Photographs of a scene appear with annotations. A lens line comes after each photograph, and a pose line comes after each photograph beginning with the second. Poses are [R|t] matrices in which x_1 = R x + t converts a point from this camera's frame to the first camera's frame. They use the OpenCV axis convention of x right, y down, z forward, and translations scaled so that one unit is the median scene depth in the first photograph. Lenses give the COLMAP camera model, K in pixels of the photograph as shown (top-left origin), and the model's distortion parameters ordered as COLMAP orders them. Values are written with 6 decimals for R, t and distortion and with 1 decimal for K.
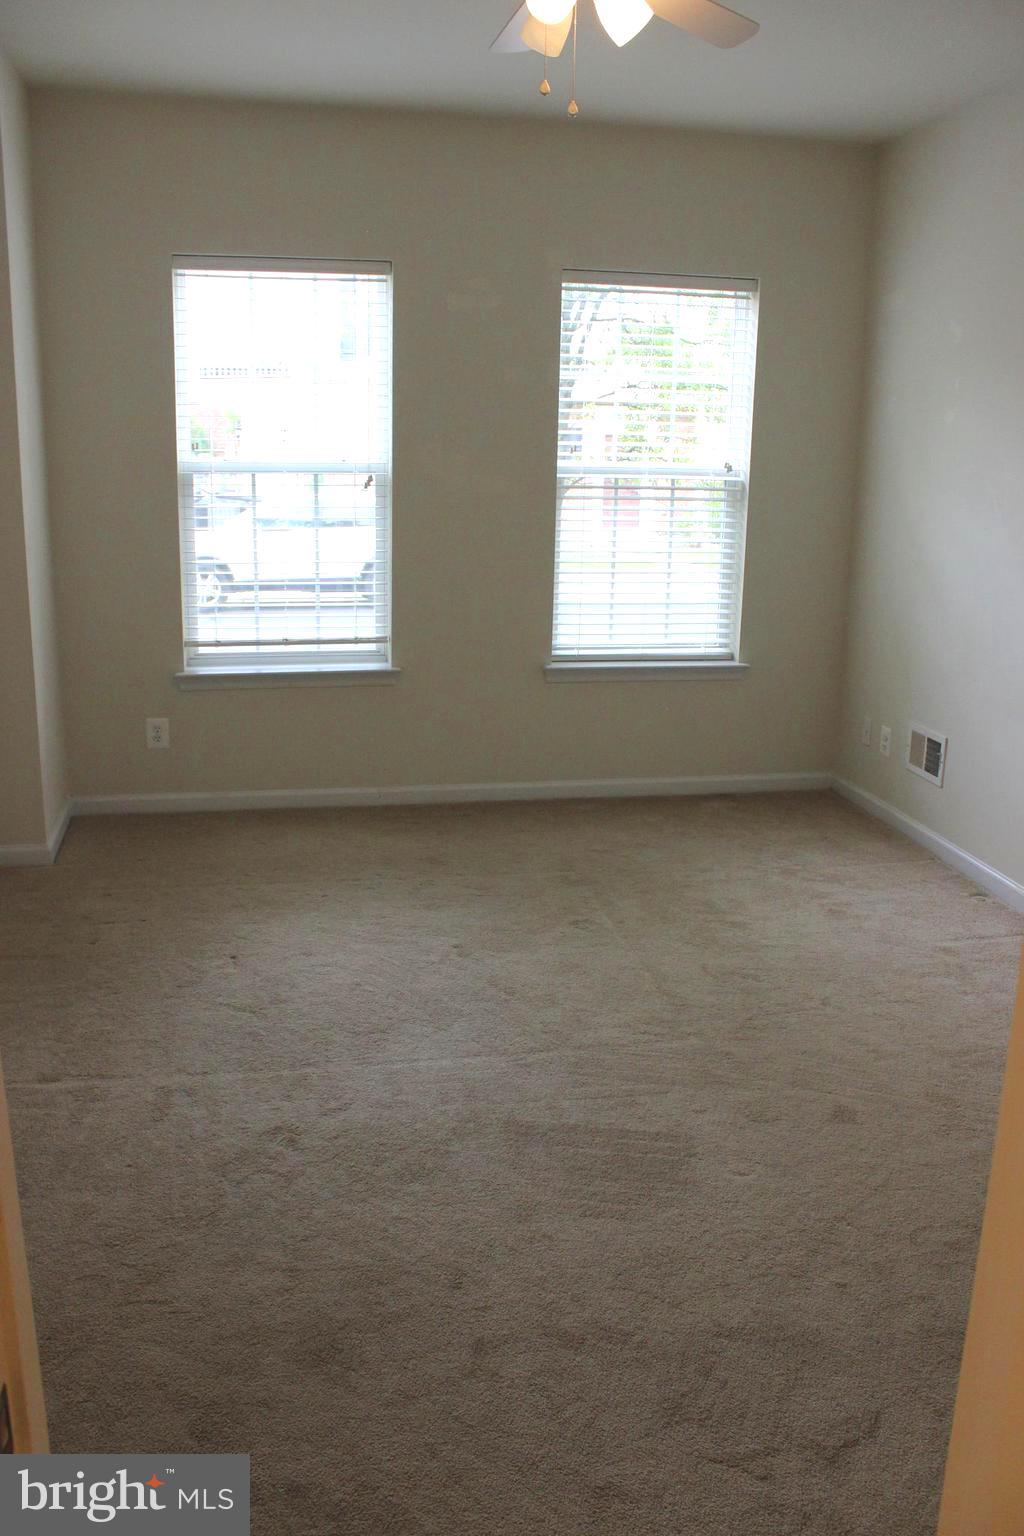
lens RADIAL K [[1280.4, 0, 512.0], [0, 1280.4, 768.0], [0, 0, 1]] dist [-0.164103, 0.148169]
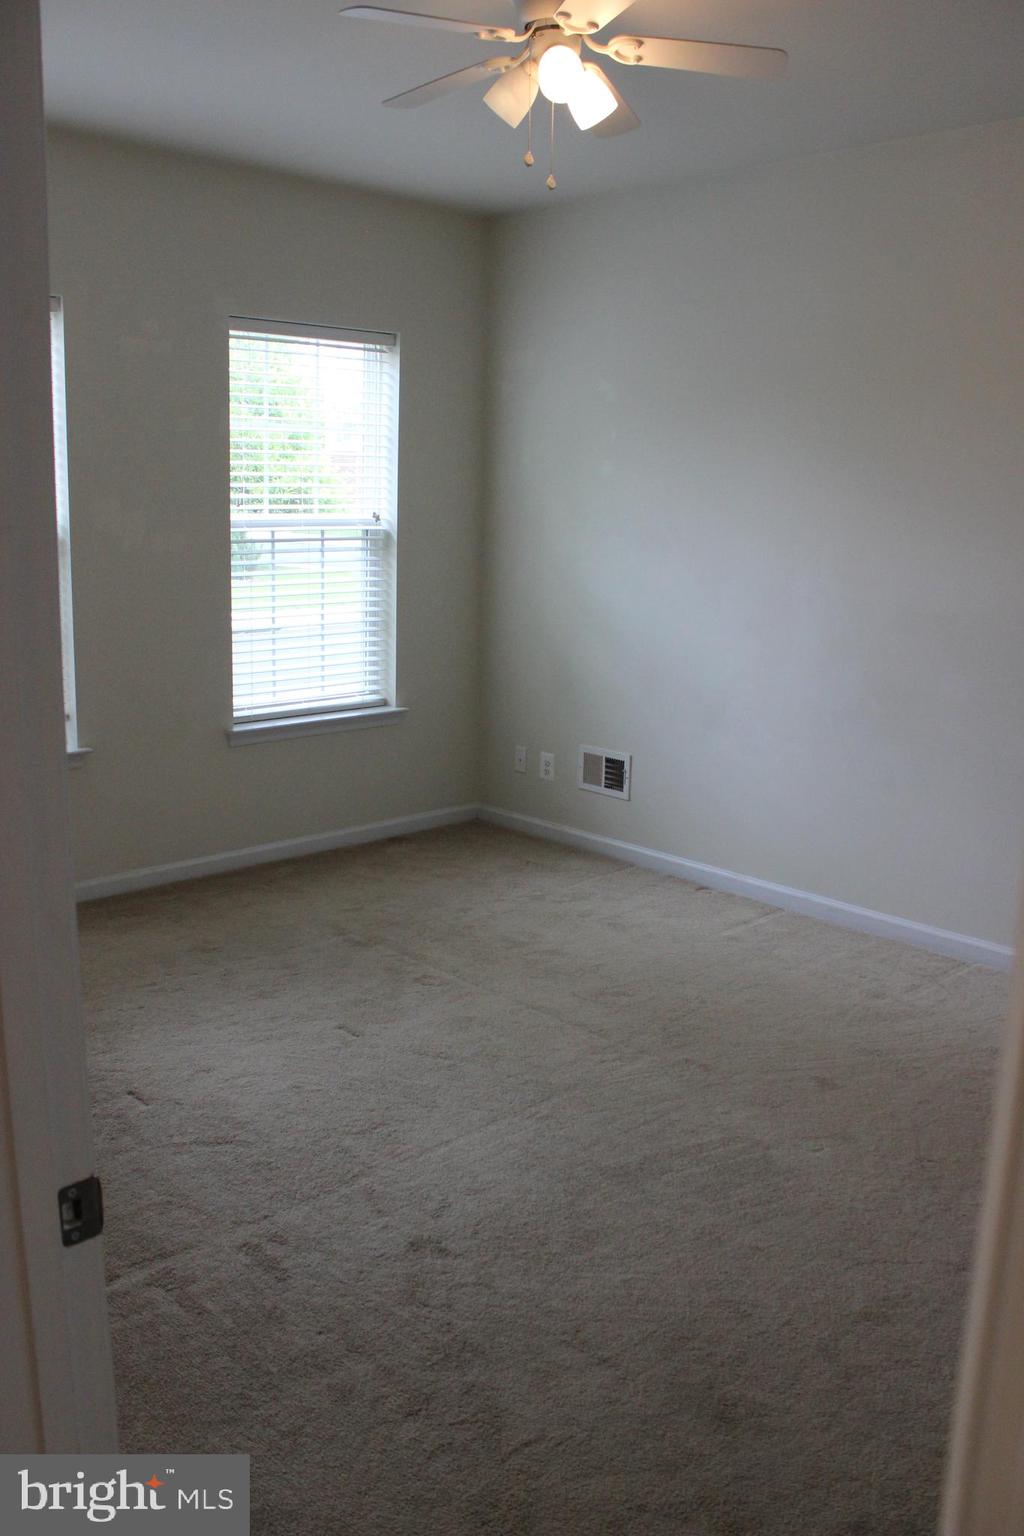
lens RADIAL K [[1293.8, 0, 512.0], [0, 1293.8, 768.0], [0, 0, 1]] dist [-0.128433, 0.003546]
pose [[0.841542, -0.114782, 0.527857, -0.329384], [0.131272, 0.991327, 0.006281, -0.032310], [-0.523999, 0.064007, 0.849310, 0.084124]]
